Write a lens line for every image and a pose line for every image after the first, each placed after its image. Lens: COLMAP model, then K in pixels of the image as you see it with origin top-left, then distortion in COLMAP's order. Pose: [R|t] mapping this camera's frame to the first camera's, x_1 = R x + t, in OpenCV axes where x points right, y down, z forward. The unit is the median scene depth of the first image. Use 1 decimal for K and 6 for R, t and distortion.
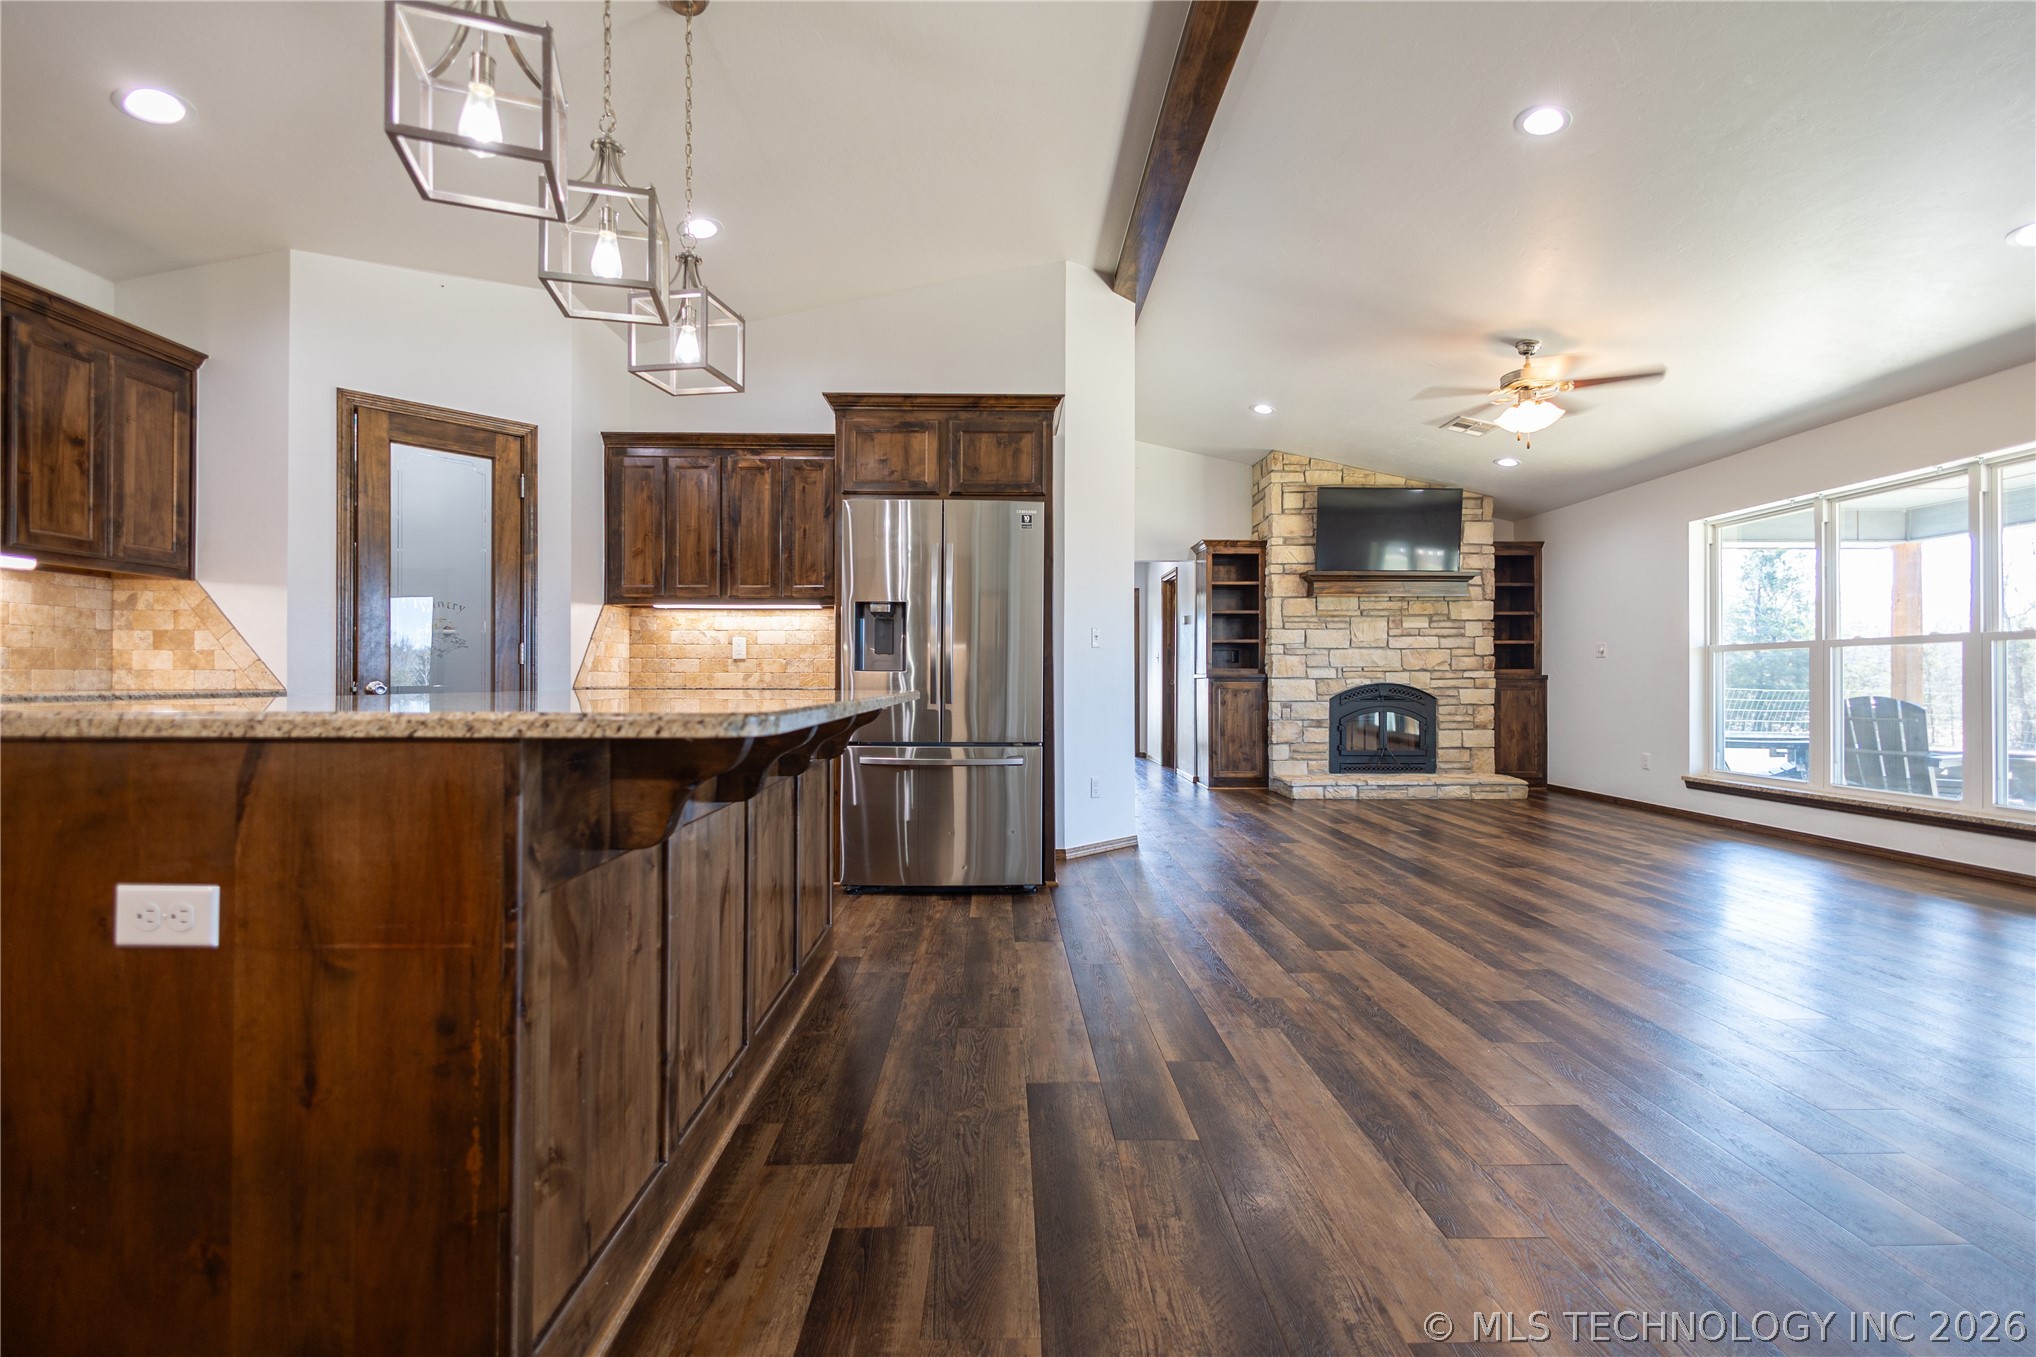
lens RADIAL K [[934.4, 0, 1024.0], [0, 934.4, 676.0], [0, 0, 1]] dist [0.009045, -0.002795]
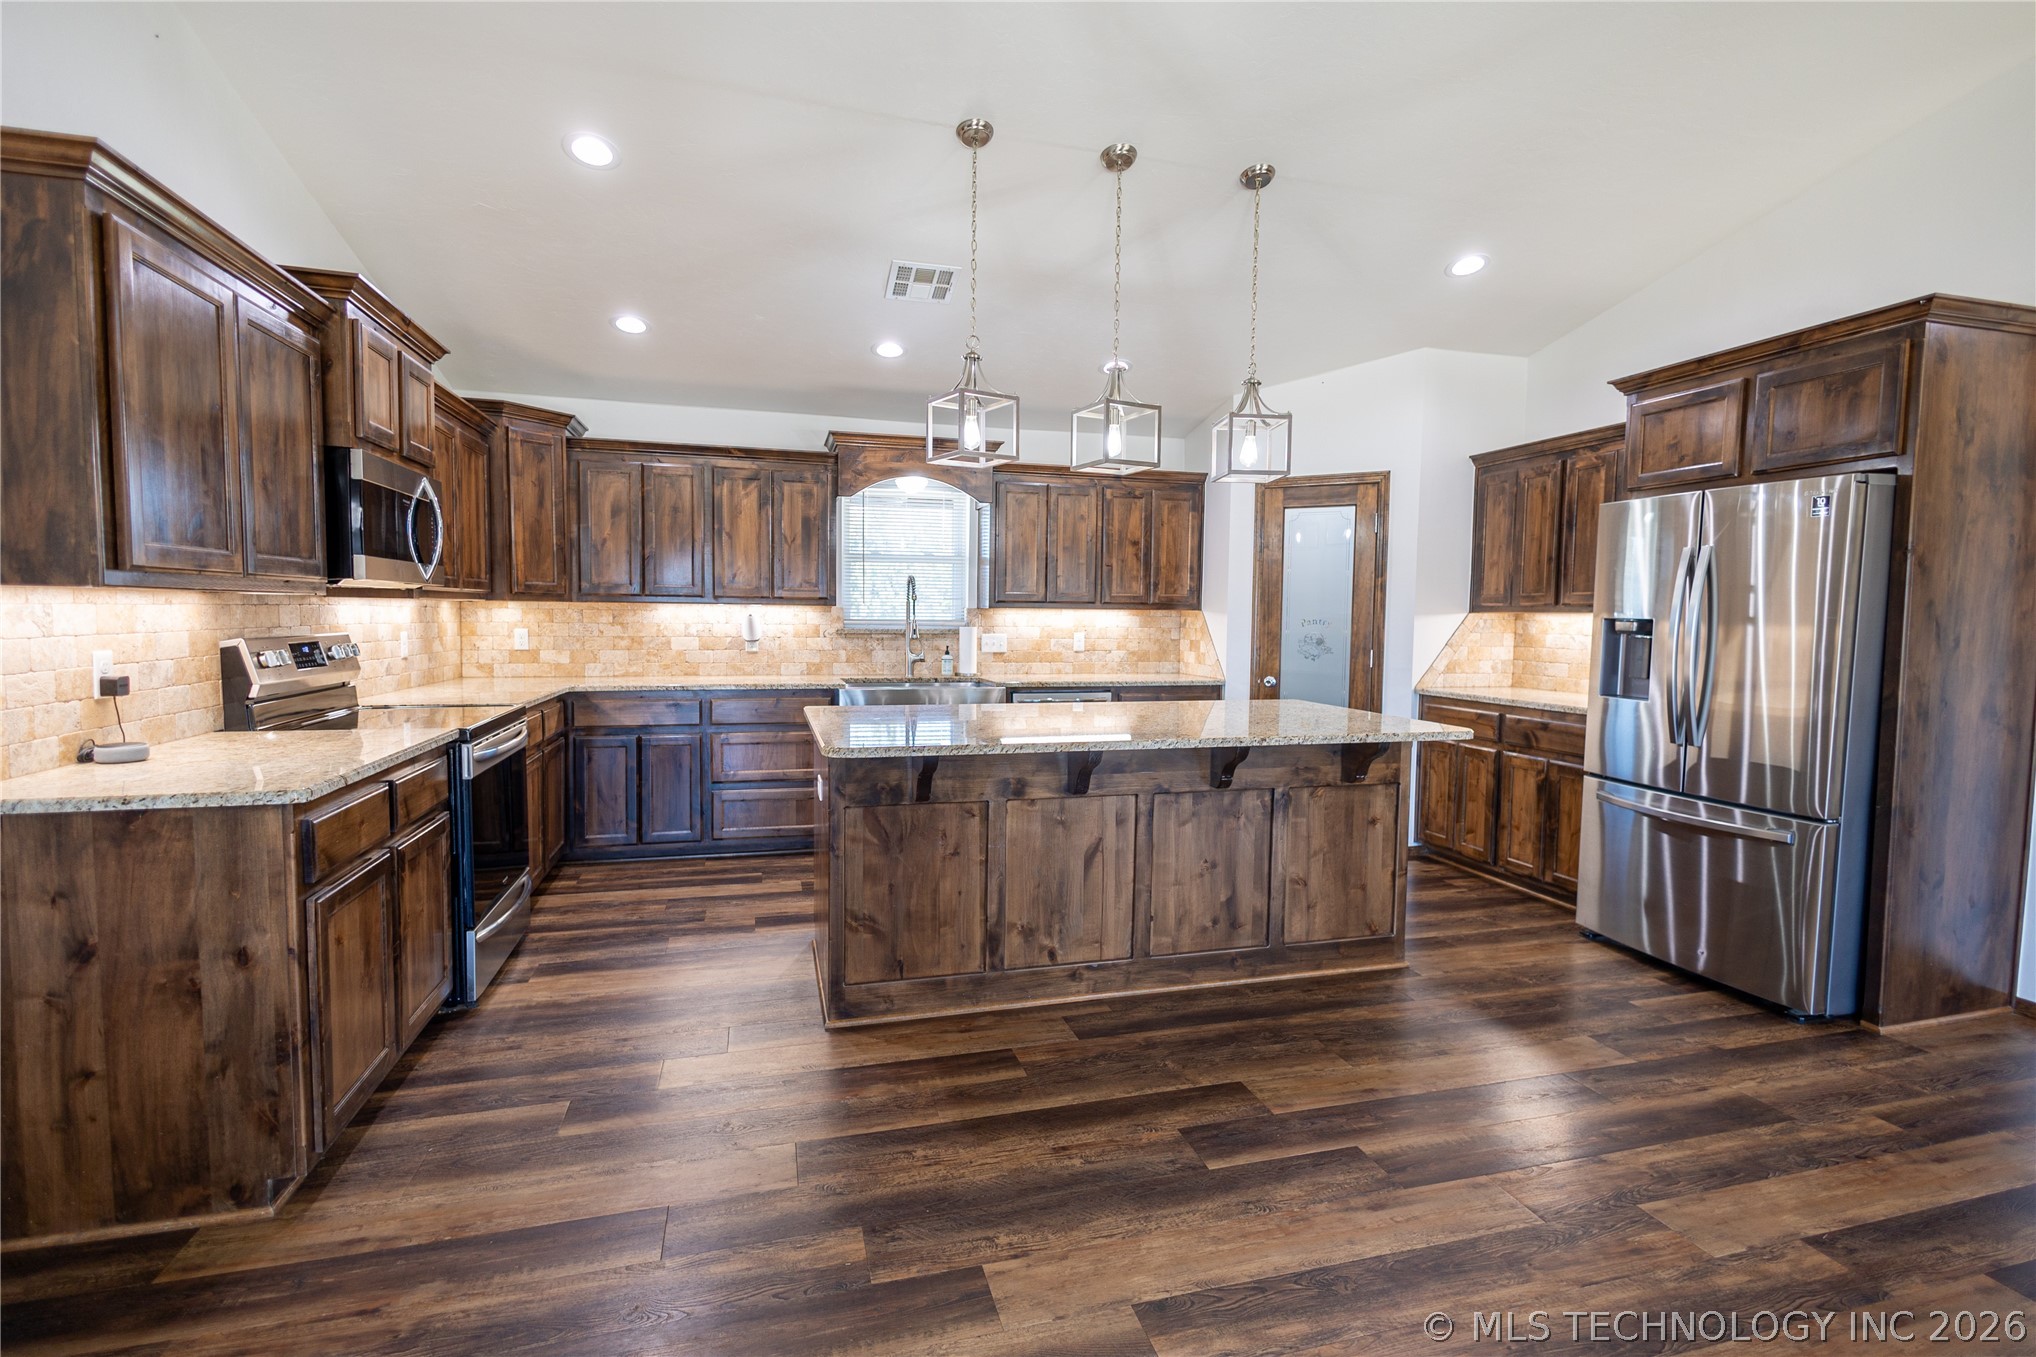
lens RADIAL K [[934.4, 0, 1011.3], [0, 934.4, 672.2], [0, 0, 1]] dist [0.009045, -0.002795]
pose [[0.236580, 0.061418, -0.969669, 0.631554], [-0.006657, 0.998079, 0.061594, -0.089496], [0.971589, -0.008116, 0.236534, 0.270066]]
